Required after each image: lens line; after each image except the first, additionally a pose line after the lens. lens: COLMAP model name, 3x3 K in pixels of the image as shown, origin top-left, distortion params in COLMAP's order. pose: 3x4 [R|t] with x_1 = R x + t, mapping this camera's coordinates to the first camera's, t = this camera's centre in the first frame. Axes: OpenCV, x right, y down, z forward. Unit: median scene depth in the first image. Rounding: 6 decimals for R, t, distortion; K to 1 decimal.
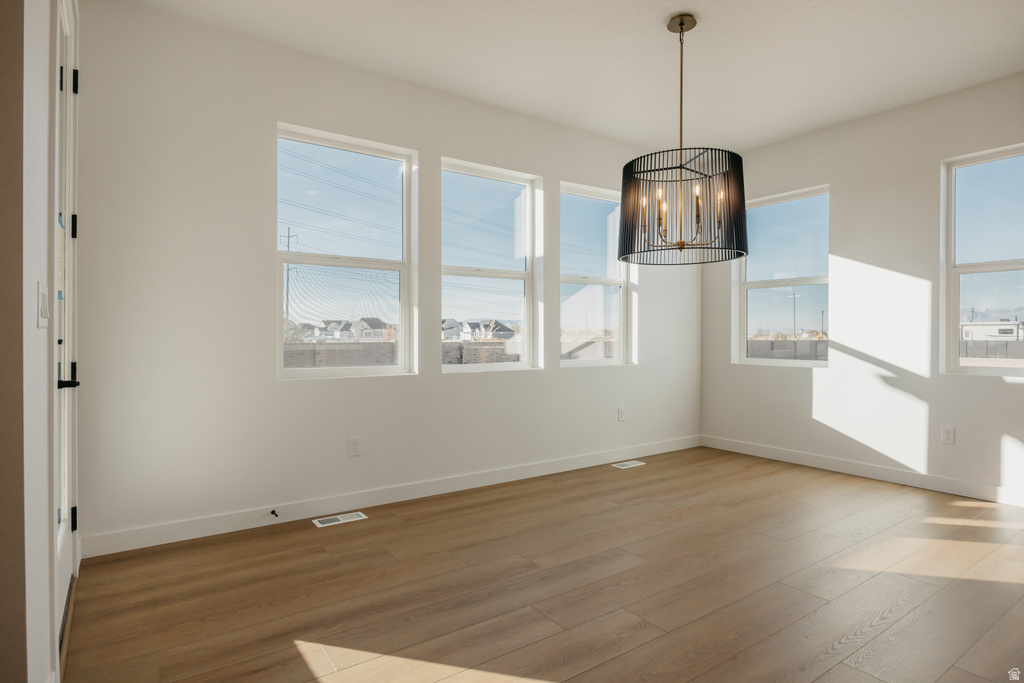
lens RADIAL K [[568.5, 0, 505.1], [0, 568.5, 343.9], [0, 0, 1]] dist [-0.009521, -0.000025]
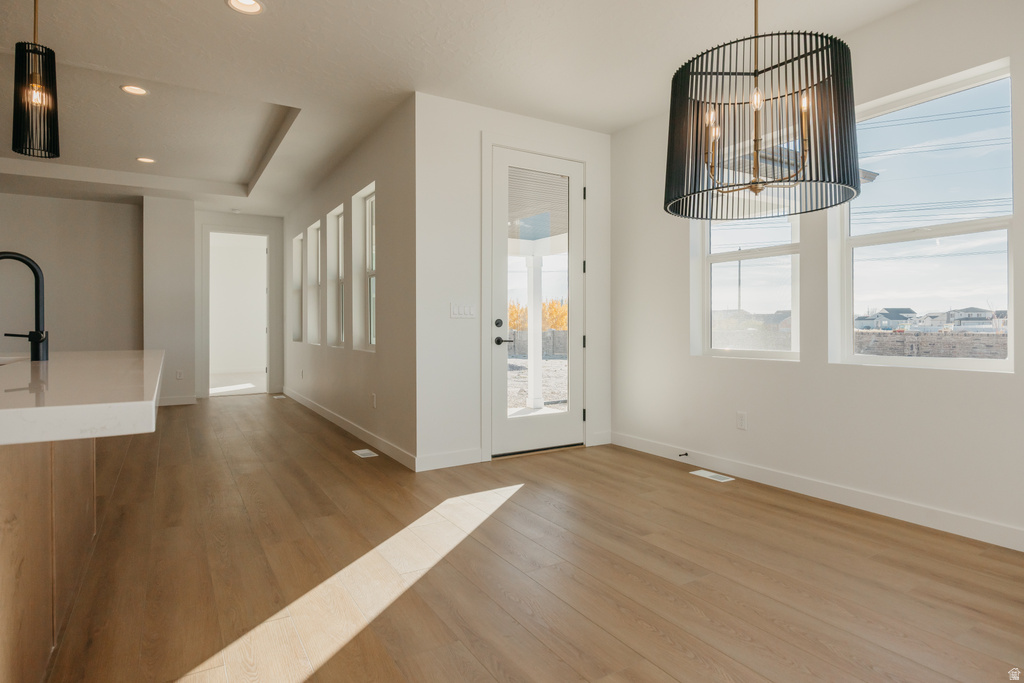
lens RADIAL K [[568.5, 0, 520.3], [0, 568.5, 325.4], [0, 0, 1]] dist [-0.009521, -0.000025]
pose [[-0.062976, -0.001655, -0.998014, 0.678532], [-0.017058, 0.999854, -0.000581, 0.002080], [0.997869, 0.016987, -0.062995, 0.496912]]
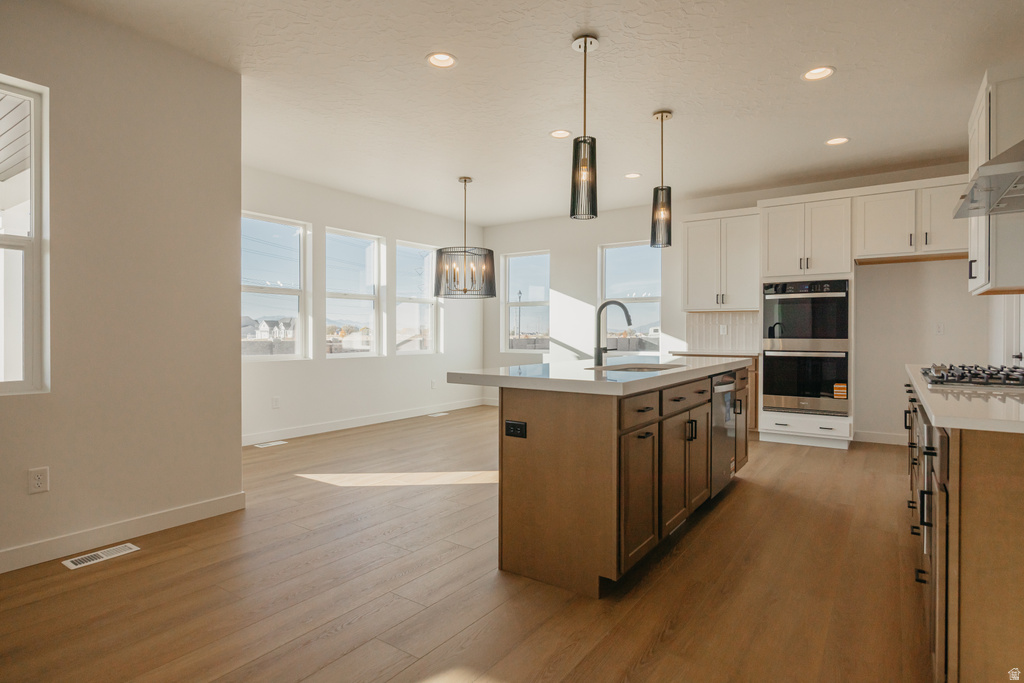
lens RADIAL K [[565.0, 0, 511.3], [0, 565.0, 338.6], [0, 0, 1]] dist [0.001155, 0.000146]
pose [[0.939195, -0.002088, 0.343377, -0.151442], [0.004437, 0.999972, -0.006057, 0.005996], [-0.343355, 0.007212, 0.939178, -0.632990]]
